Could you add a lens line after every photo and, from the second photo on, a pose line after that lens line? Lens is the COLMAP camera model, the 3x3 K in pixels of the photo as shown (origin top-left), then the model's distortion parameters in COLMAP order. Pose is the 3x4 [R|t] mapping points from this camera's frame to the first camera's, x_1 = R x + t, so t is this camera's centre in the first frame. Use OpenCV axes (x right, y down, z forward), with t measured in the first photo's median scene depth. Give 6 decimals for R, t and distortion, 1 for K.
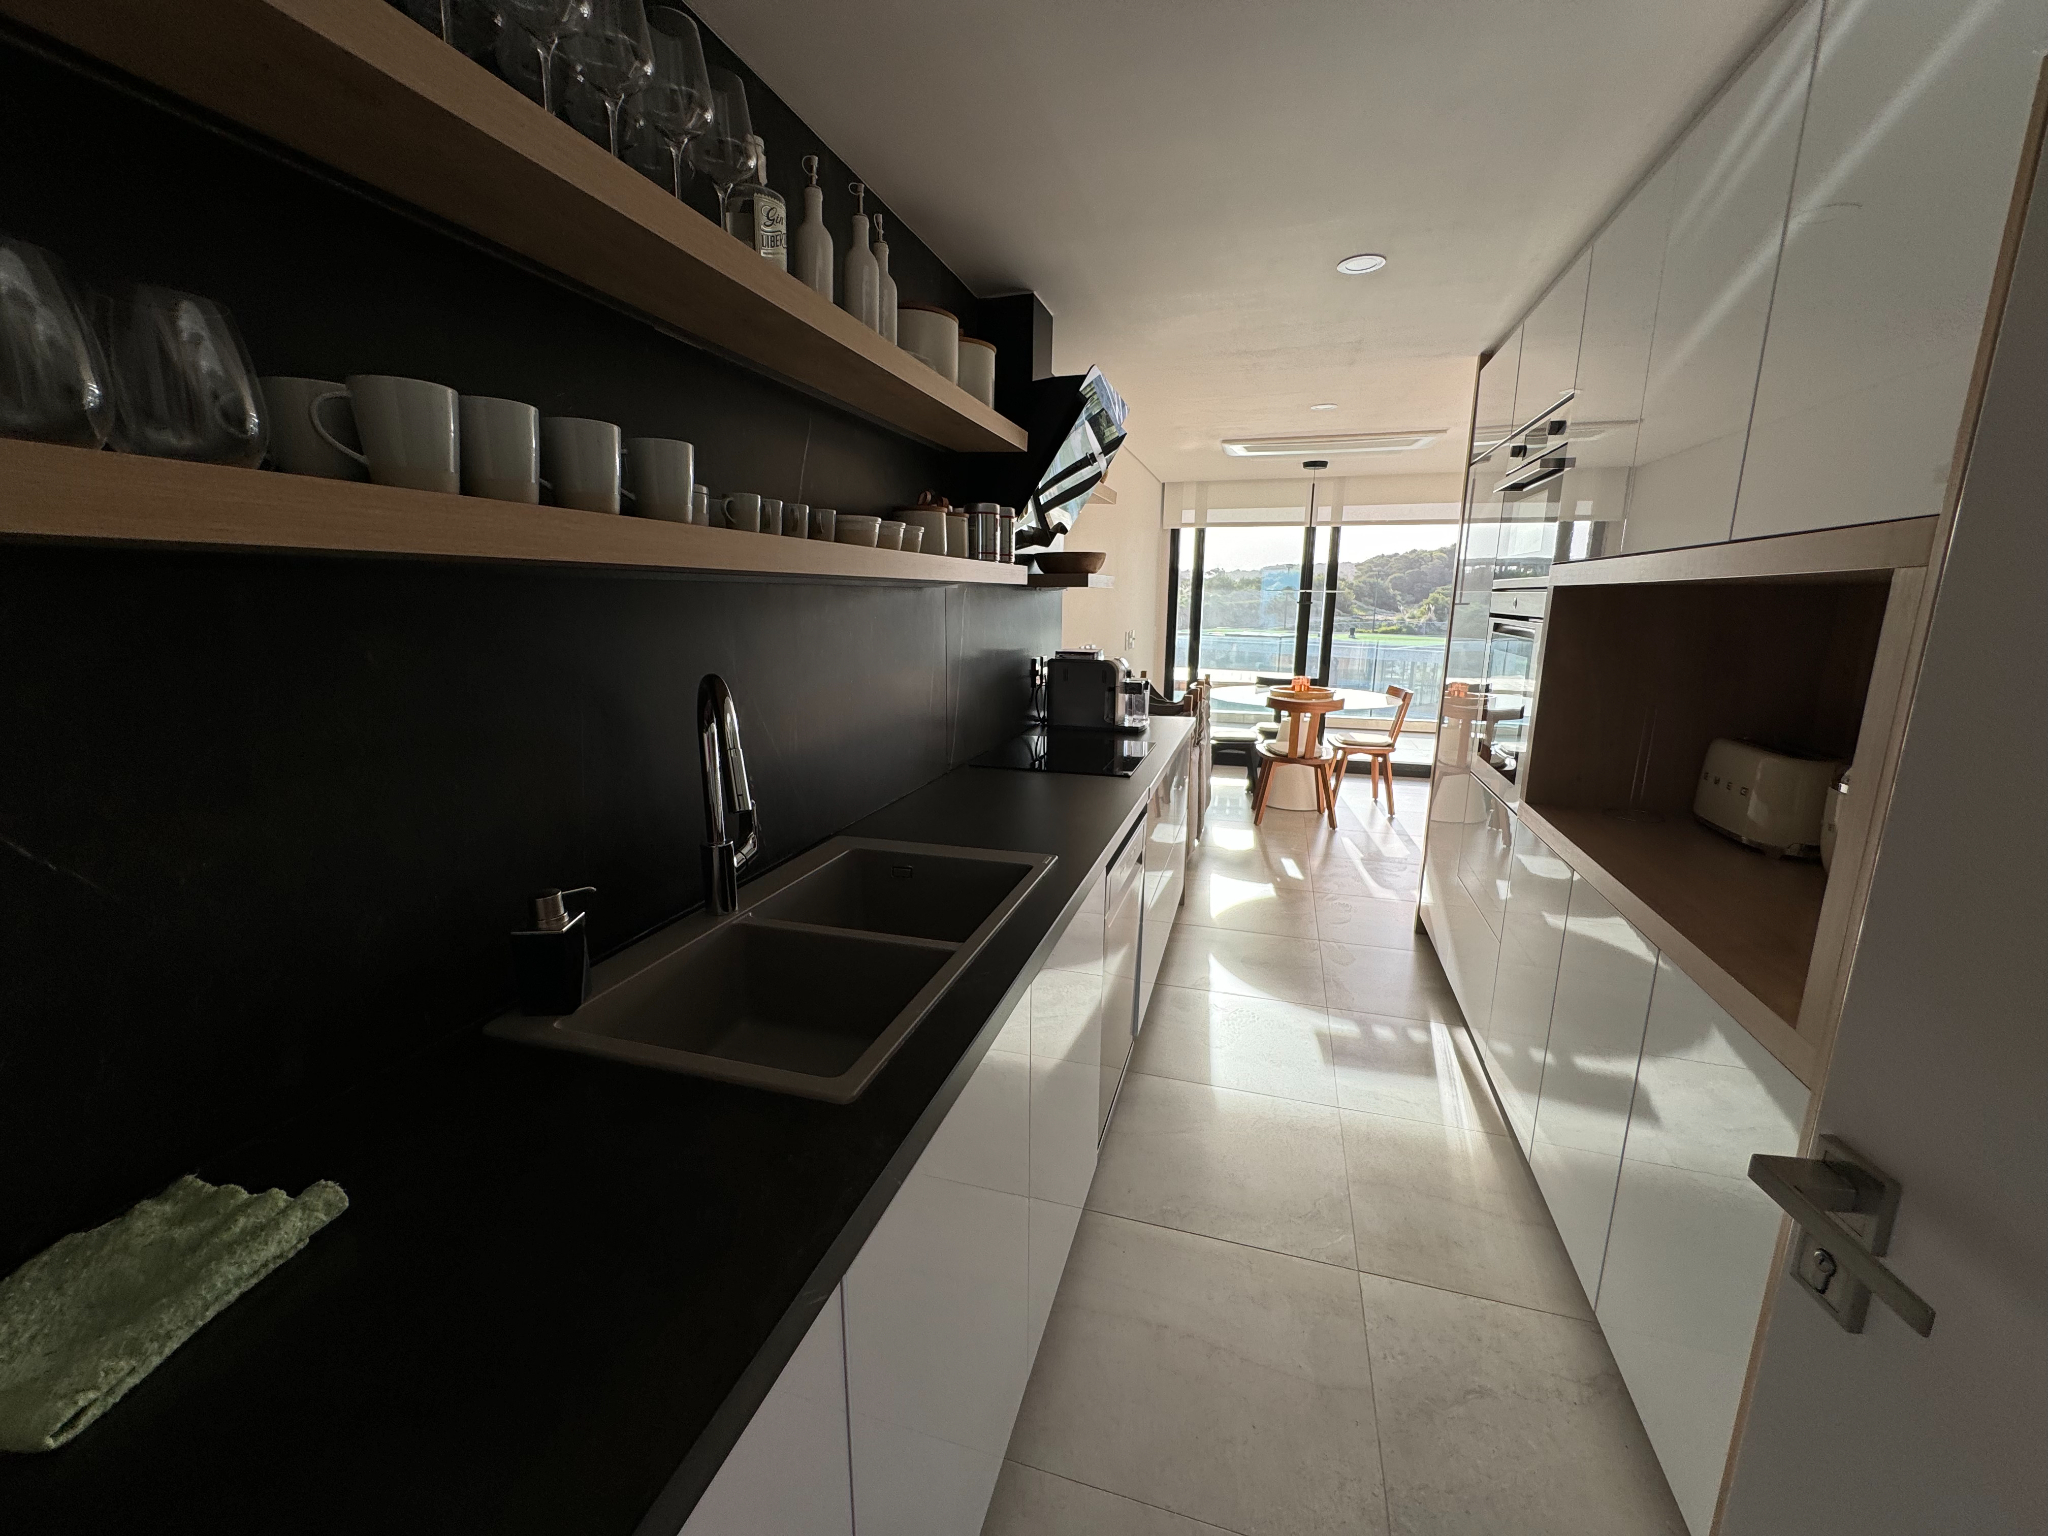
lens RADIAL K [[825.3, 0, 1021.6], [0, 825.3, 763.4], [0, 0, 1]] dist [-0.004649, 0.001543]
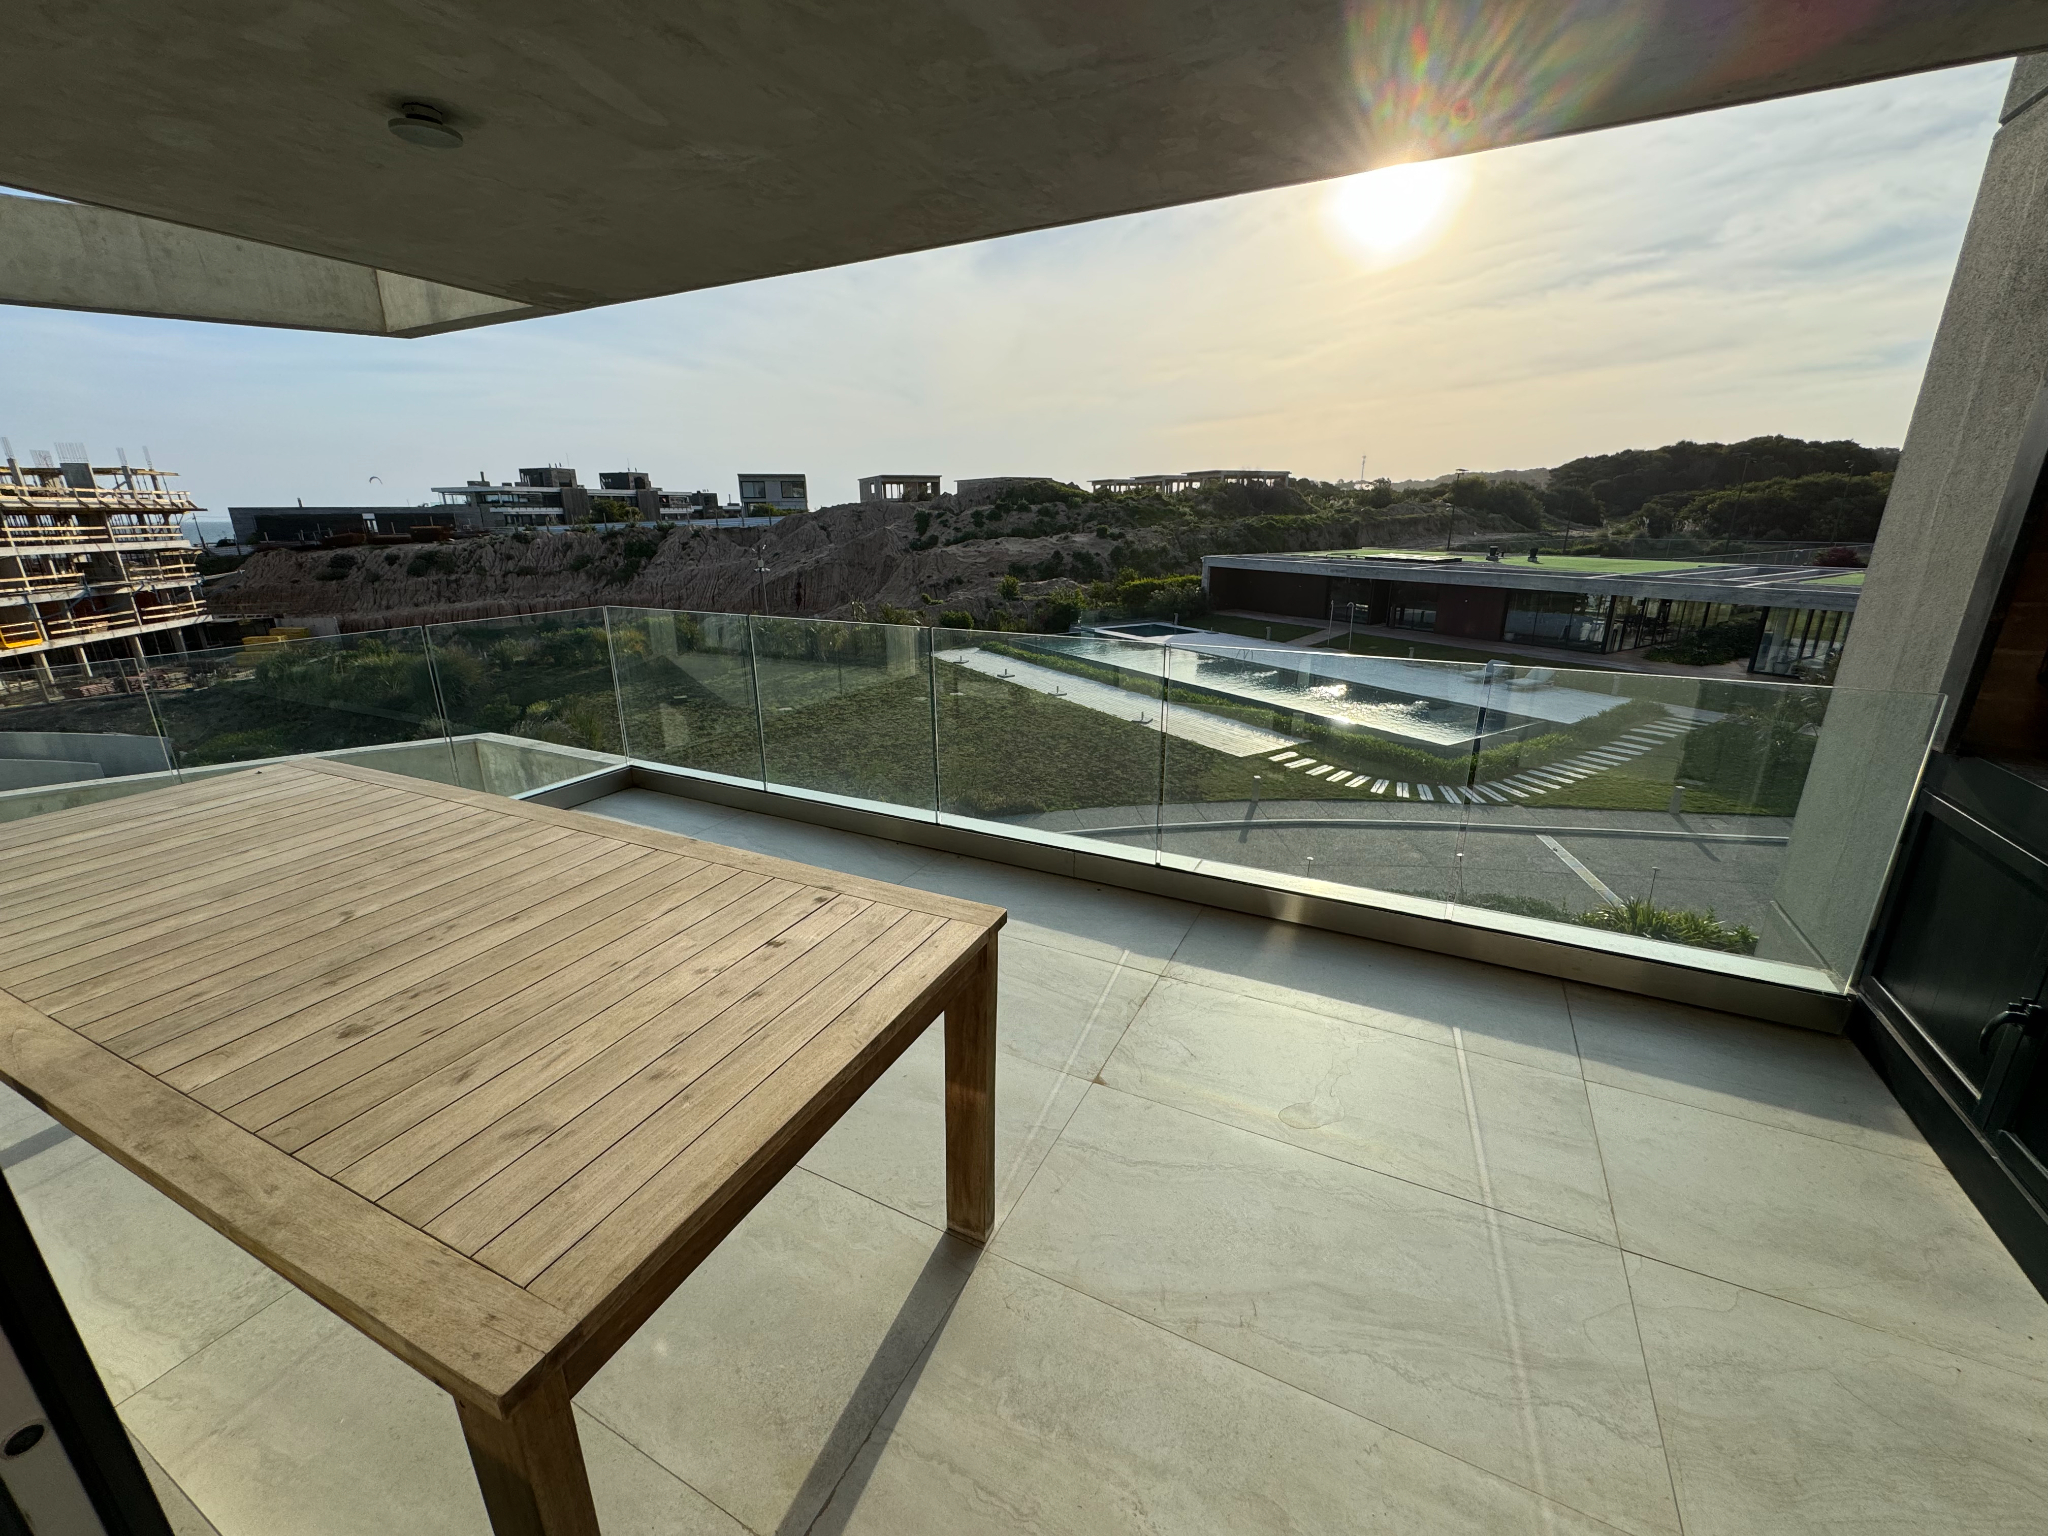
lens RADIAL K [[825.3, 0, 1027.1], [0, 825.3, 766.5], [0, 0, 1]] dist [-0.004649, 0.001543]
pose [[0.986023, 0.037182, -0.162409, 0.033063], [-0.021223, 0.994869, 0.098916, -0.013762], [0.165254, -0.094086, 0.981753, 0.070703]]
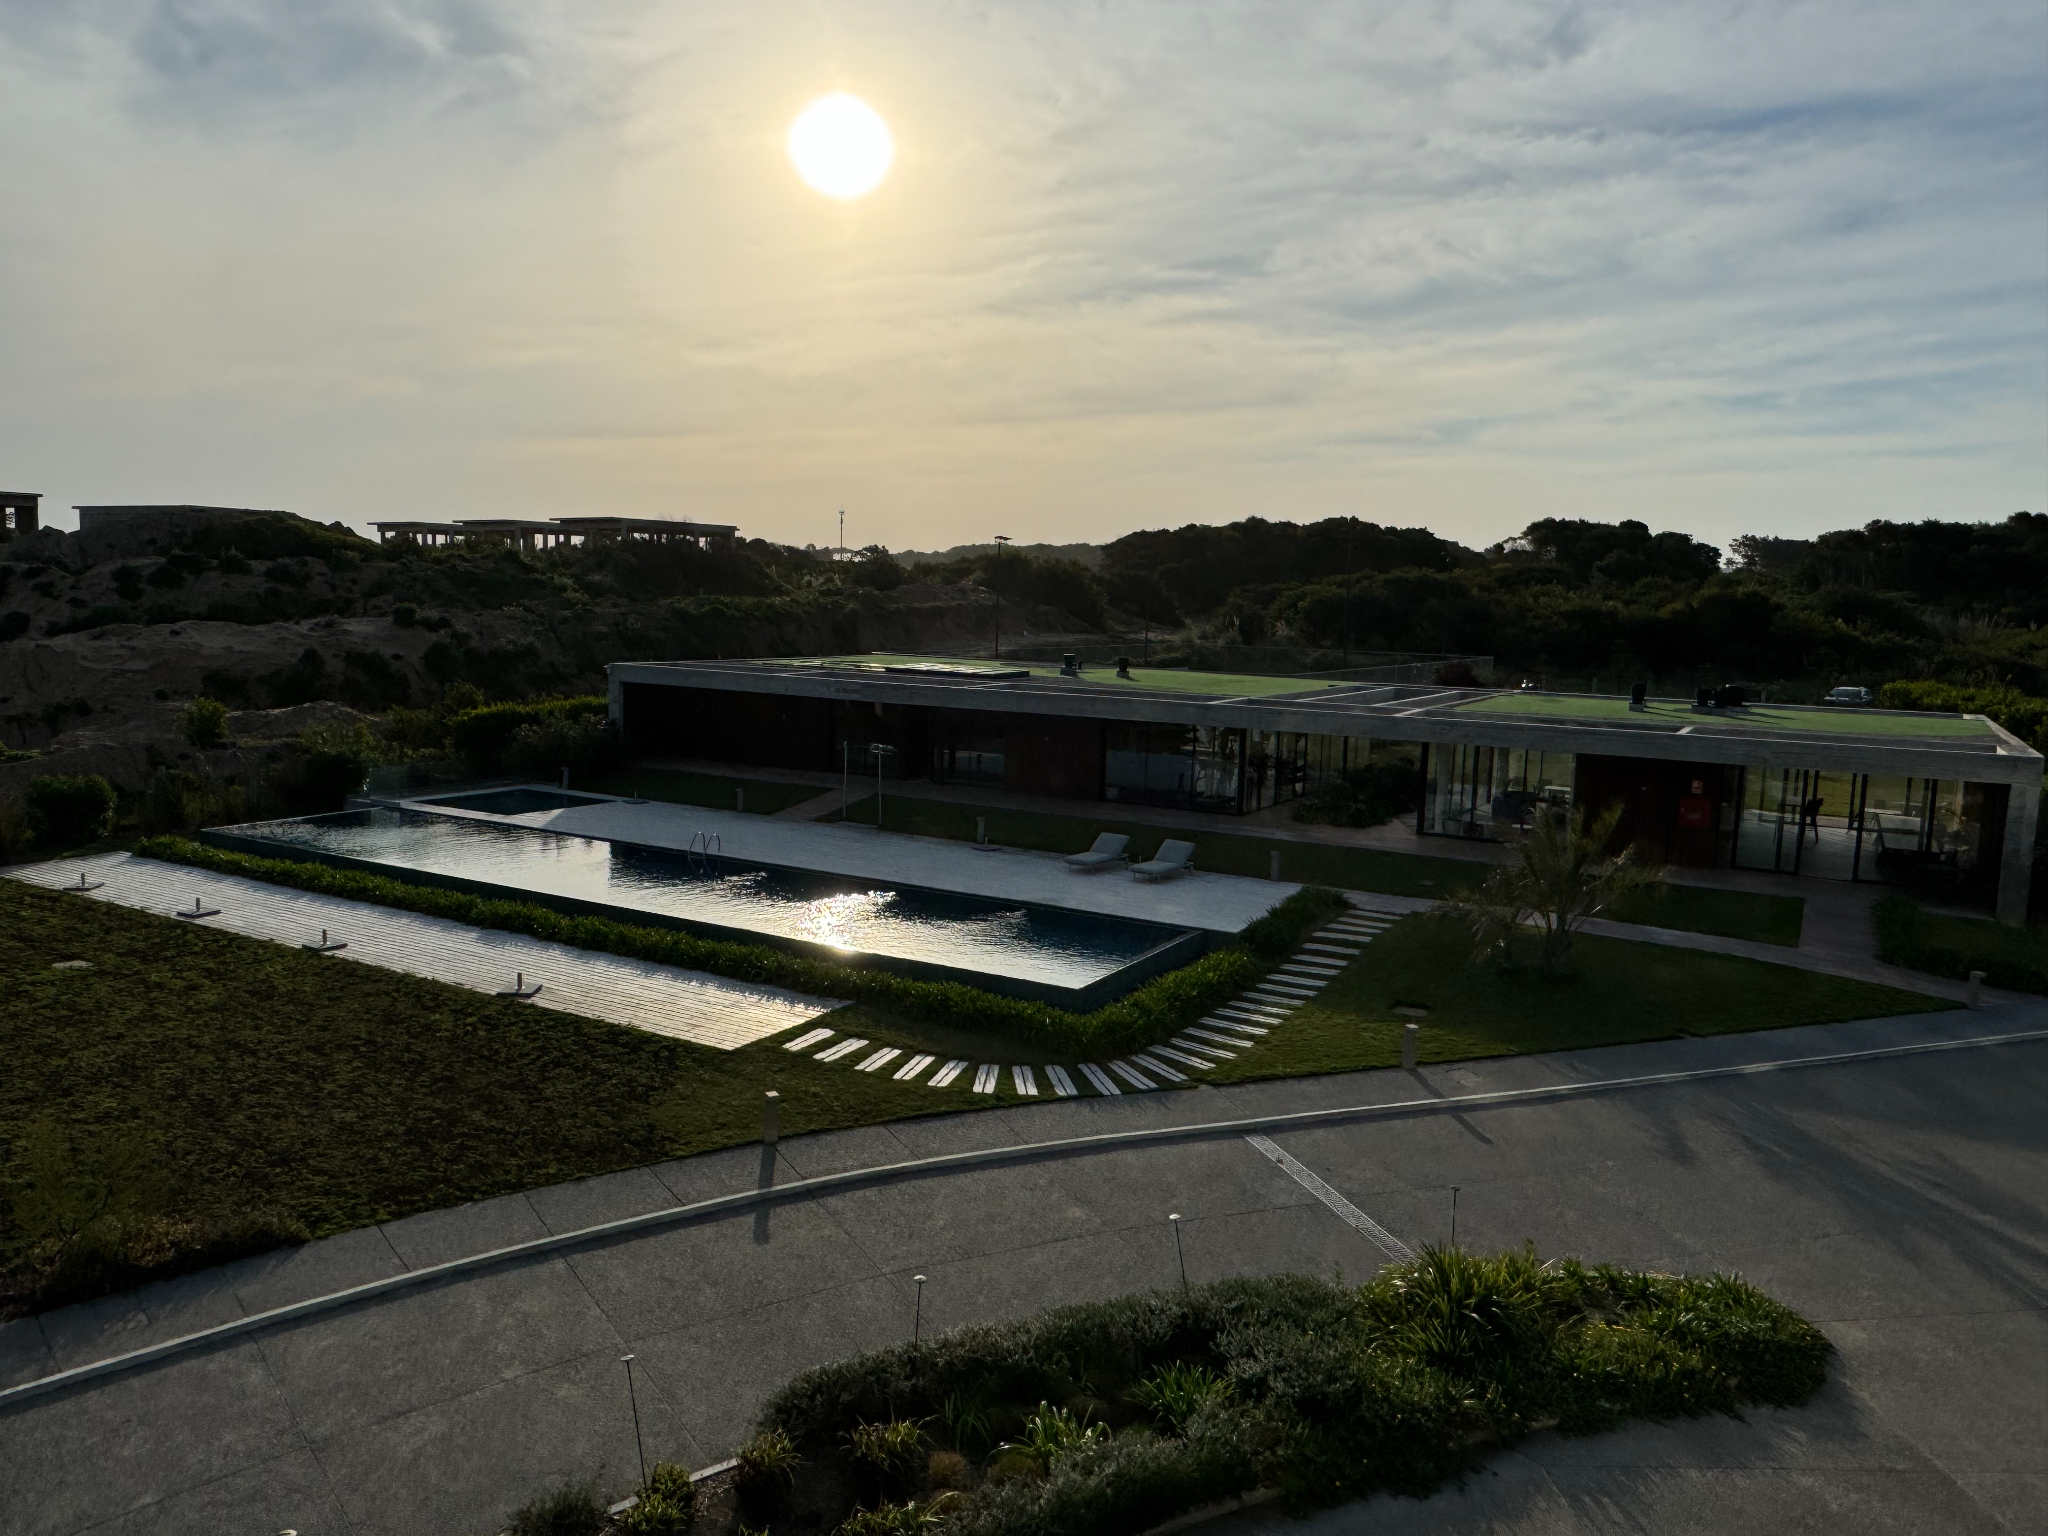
lens RADIAL K [[1441.4, 0, 1027.7], [0, 1441.4, 730.3], [0, 0, 1]] dist [0.018875, -0.026758]
pose [[0.945955, -0.007140, 0.324219, 0.027991], [0.040799, 0.994435, -0.097136, -0.018626], [-0.321720, 0.105114, 0.940982, 0.094422]]
